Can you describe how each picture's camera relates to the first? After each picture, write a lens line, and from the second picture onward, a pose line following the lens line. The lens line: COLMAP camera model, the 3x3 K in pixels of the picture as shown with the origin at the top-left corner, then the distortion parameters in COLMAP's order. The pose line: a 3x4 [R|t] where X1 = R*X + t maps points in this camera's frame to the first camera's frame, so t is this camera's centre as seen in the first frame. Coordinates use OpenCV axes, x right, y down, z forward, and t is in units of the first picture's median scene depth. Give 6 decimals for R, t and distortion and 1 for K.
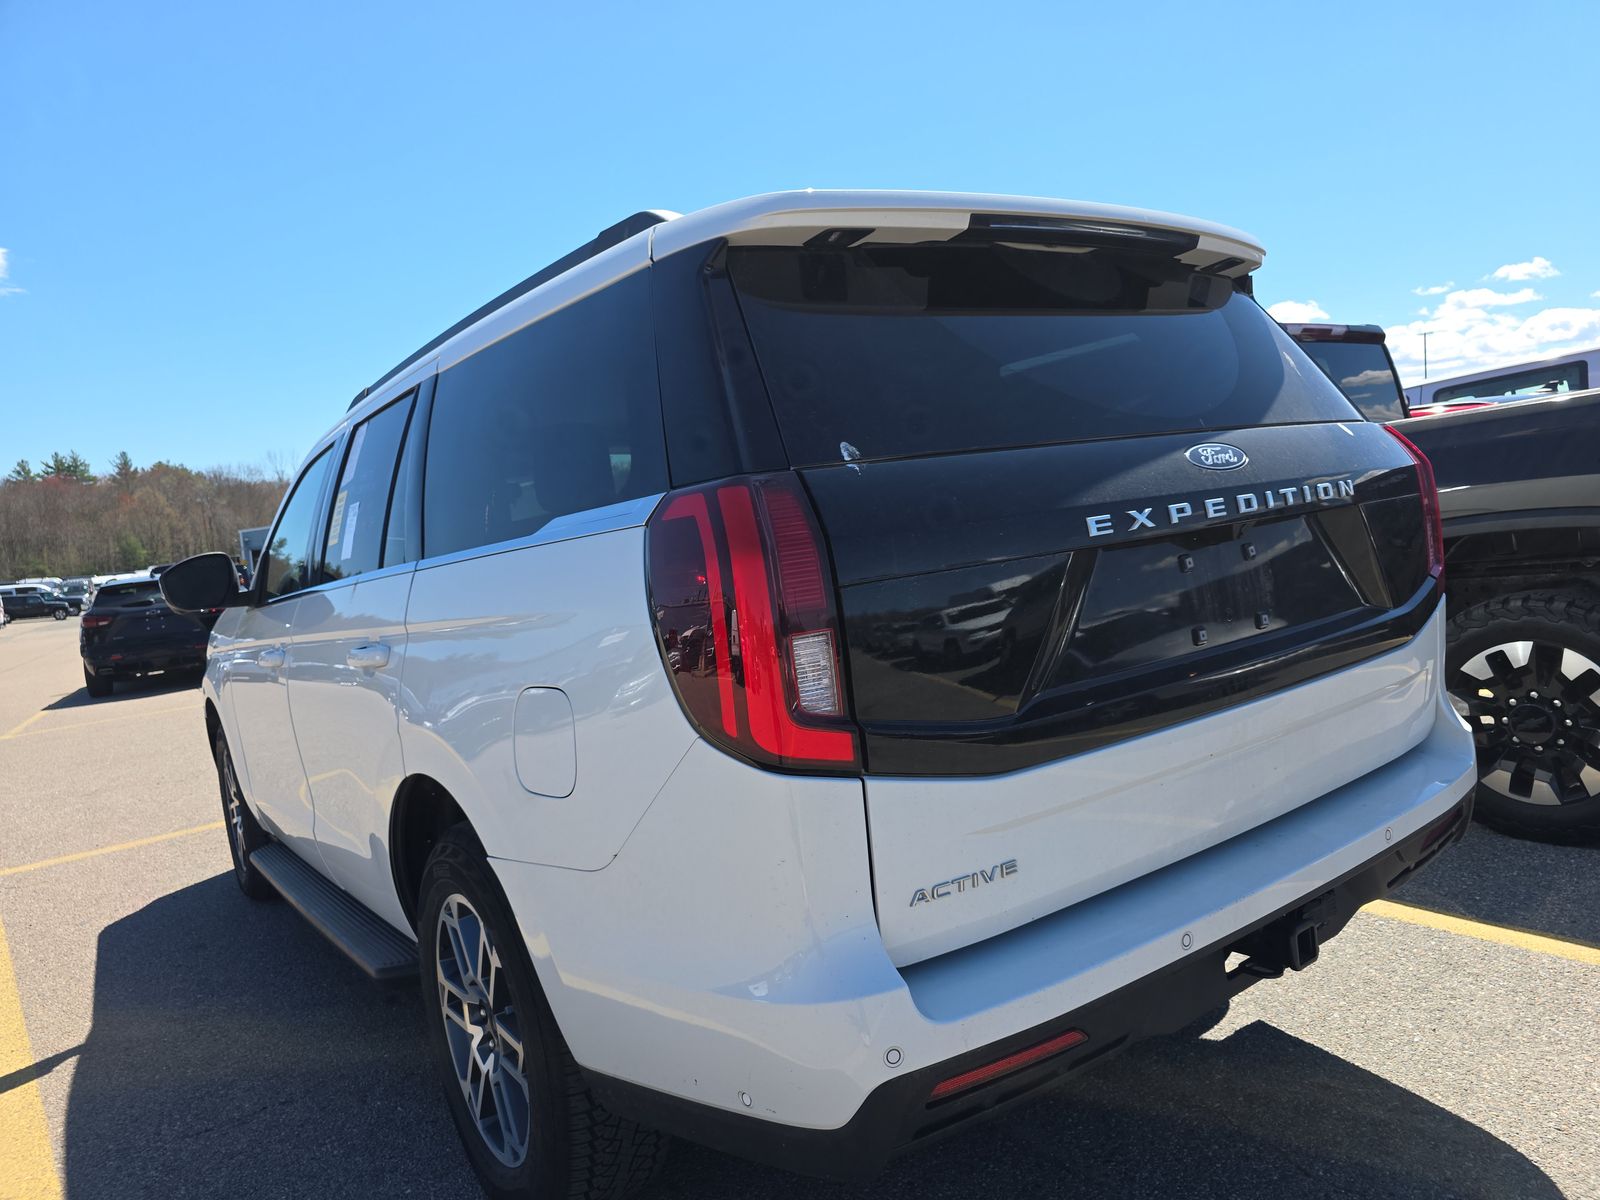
lens RADIAL K [[1139.0, 0, 839.8], [0, 1139.0, 606.8], [0, 0, 1]] dist [0.032311, -0.016379]
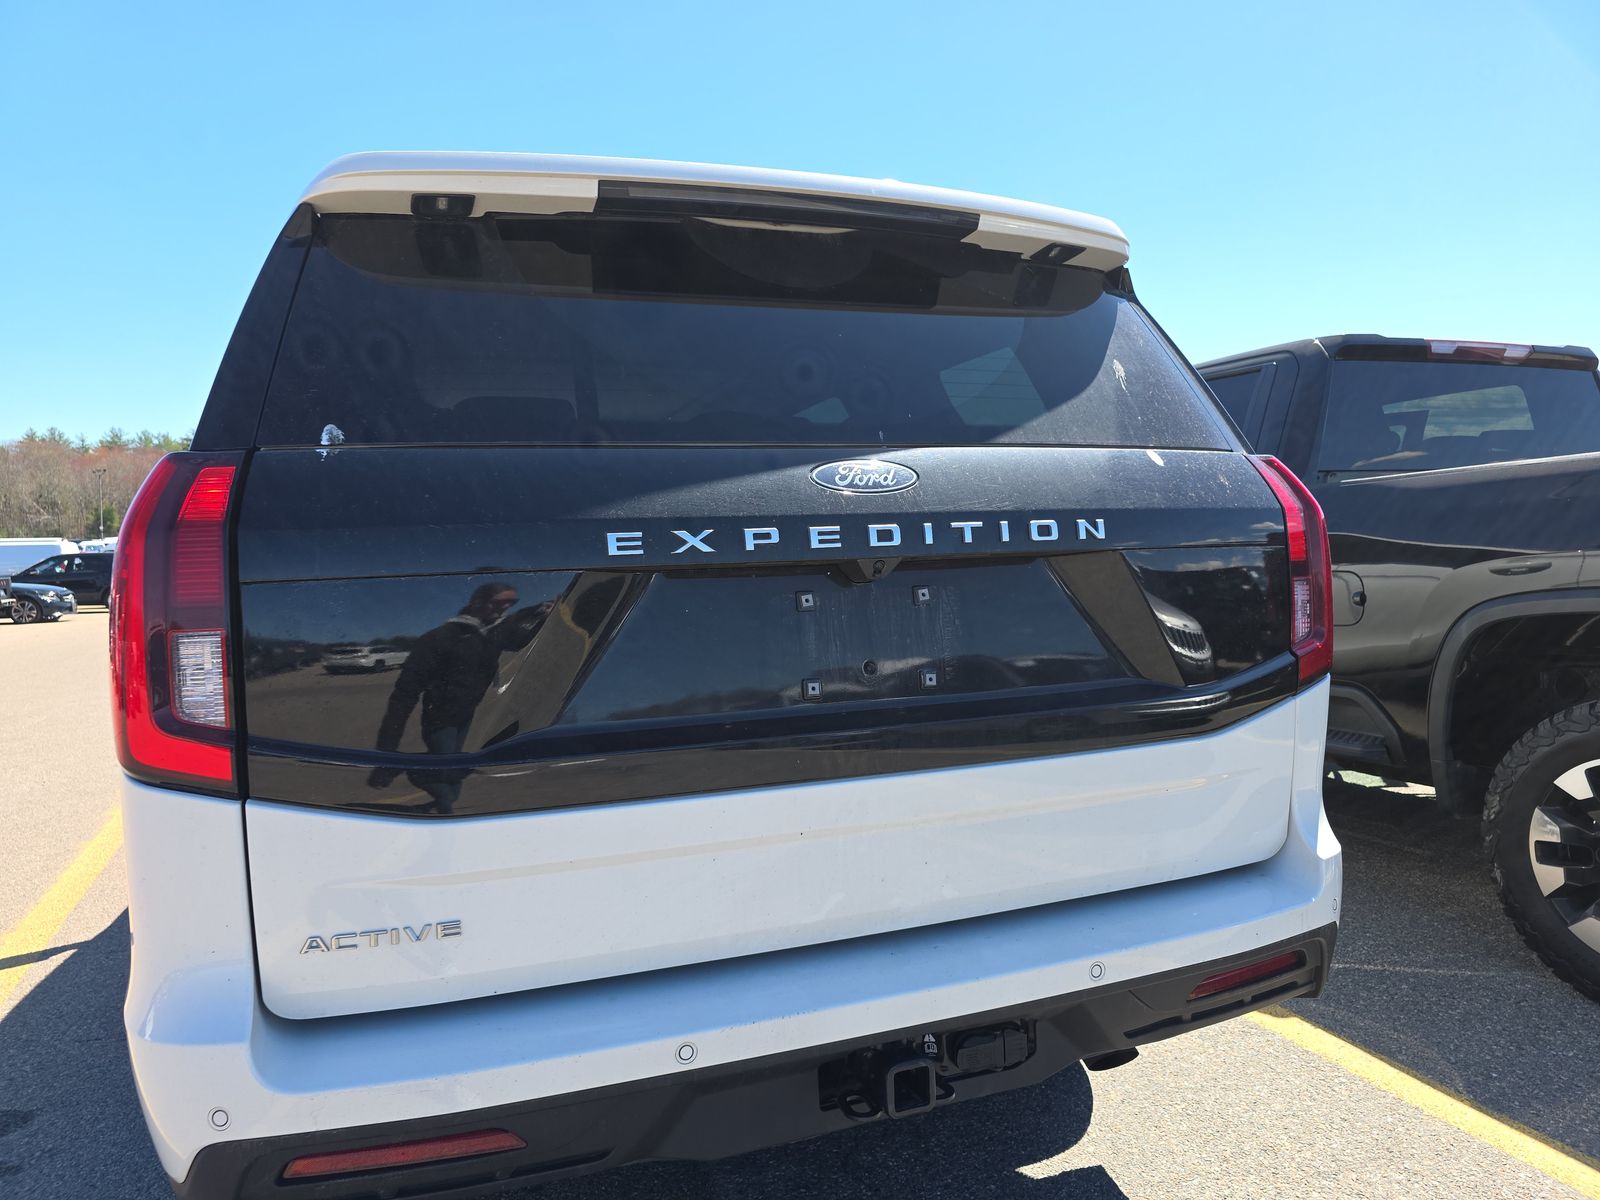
lens RADIAL K [[1139.0, 0, 795.7], [0, 1139.0, 605.5], [0, 0, 1]] dist [0.032311, -0.016379]
pose [[0.956160, 0.099041, -0.275590, 0.543088], [-0.101098, 0.994853, 0.006769, -0.041444], [0.274842, 0.021390, 0.961251, 0.208669]]
